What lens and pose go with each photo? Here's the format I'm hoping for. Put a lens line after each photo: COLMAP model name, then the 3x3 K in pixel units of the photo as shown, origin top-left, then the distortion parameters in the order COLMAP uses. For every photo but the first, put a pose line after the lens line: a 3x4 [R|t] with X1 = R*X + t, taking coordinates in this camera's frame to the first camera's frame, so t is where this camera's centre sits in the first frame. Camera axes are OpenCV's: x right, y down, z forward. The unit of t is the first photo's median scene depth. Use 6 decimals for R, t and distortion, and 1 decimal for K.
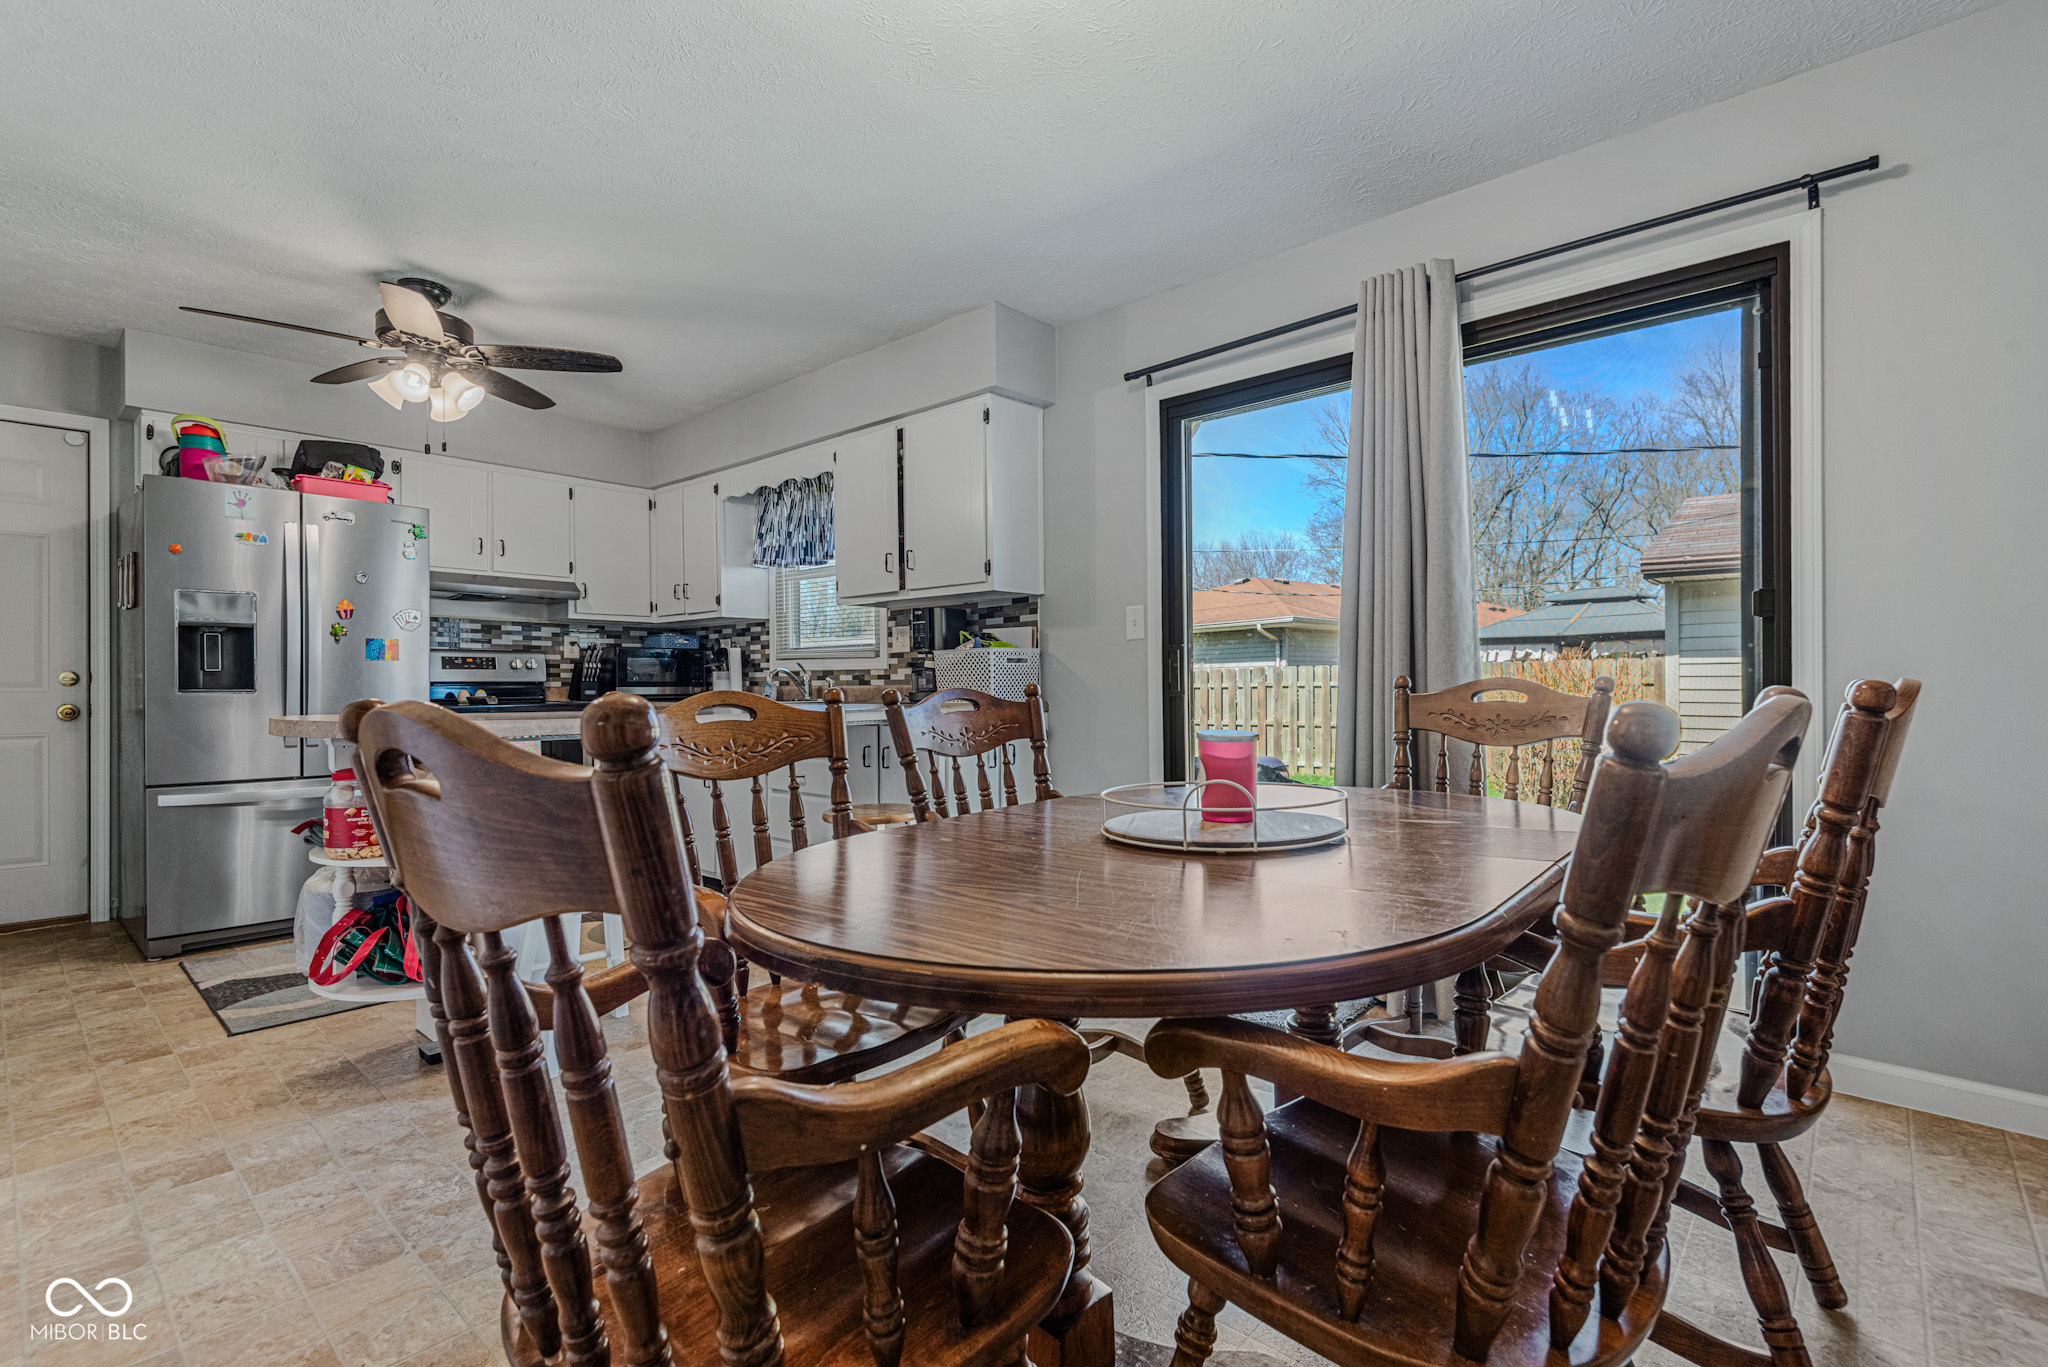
lens RADIAL K [[944.4, 0, 1033.2], [0, 944.4, 688.3], [0, 0, 1]] dist [0.040351, -0.020210]
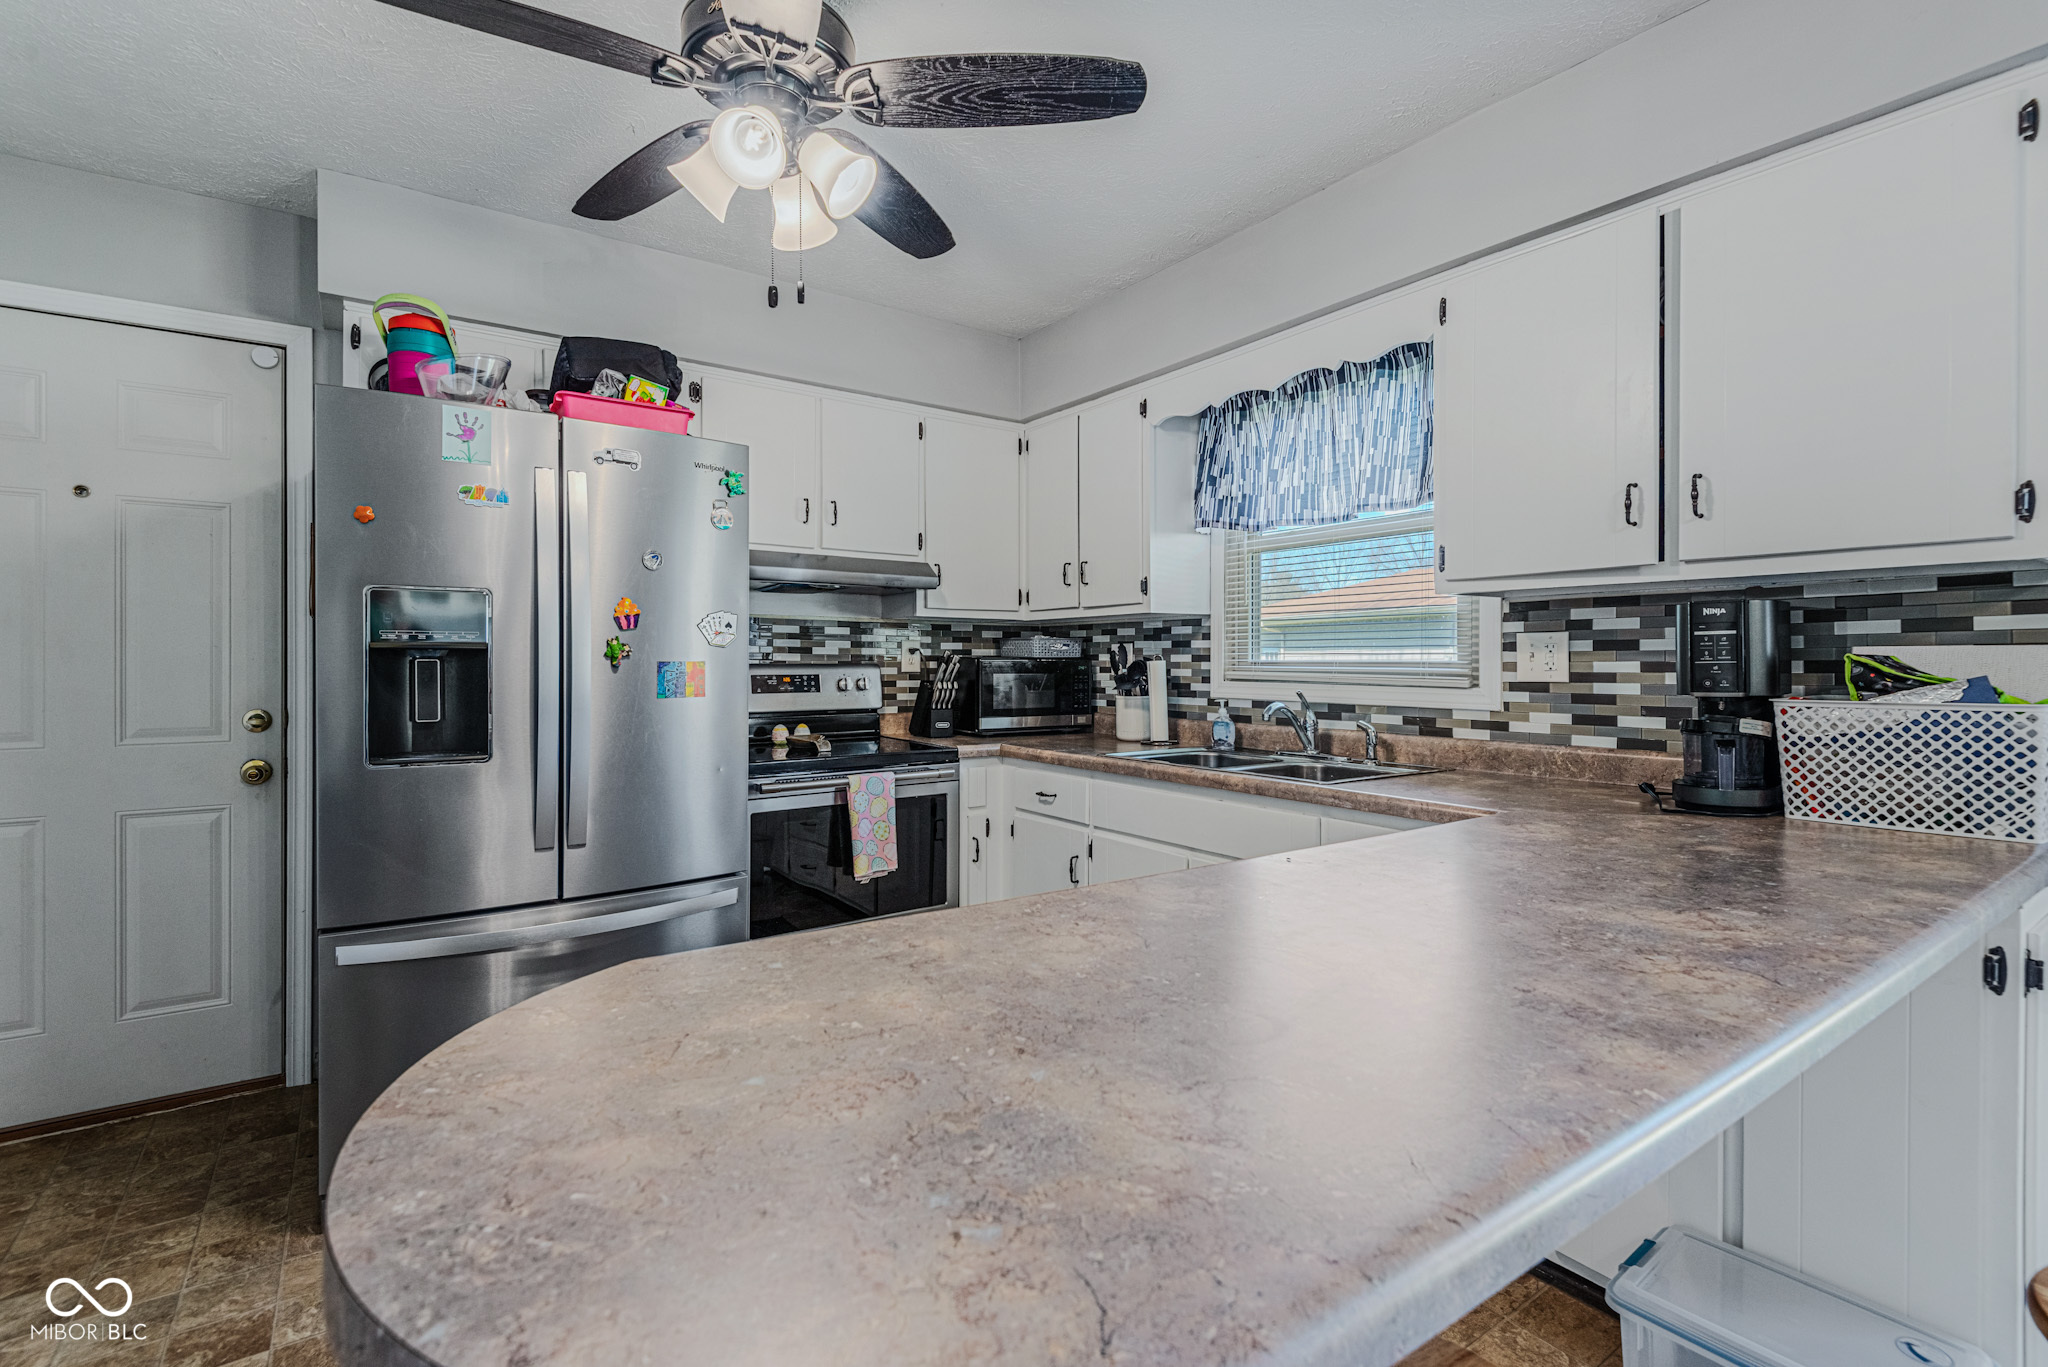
lens RADIAL K [[929.3, 0, 1027.0], [0, 929.3, 670.4], [0, 0, 1]] dist [0.039349, -0.017949]
pose [[0.975877, 0.007308, -0.218199, -0.292055], [-0.005523, 0.999946, 0.008791, -0.045373], [0.218251, -0.007374, 0.975865, 0.408880]]
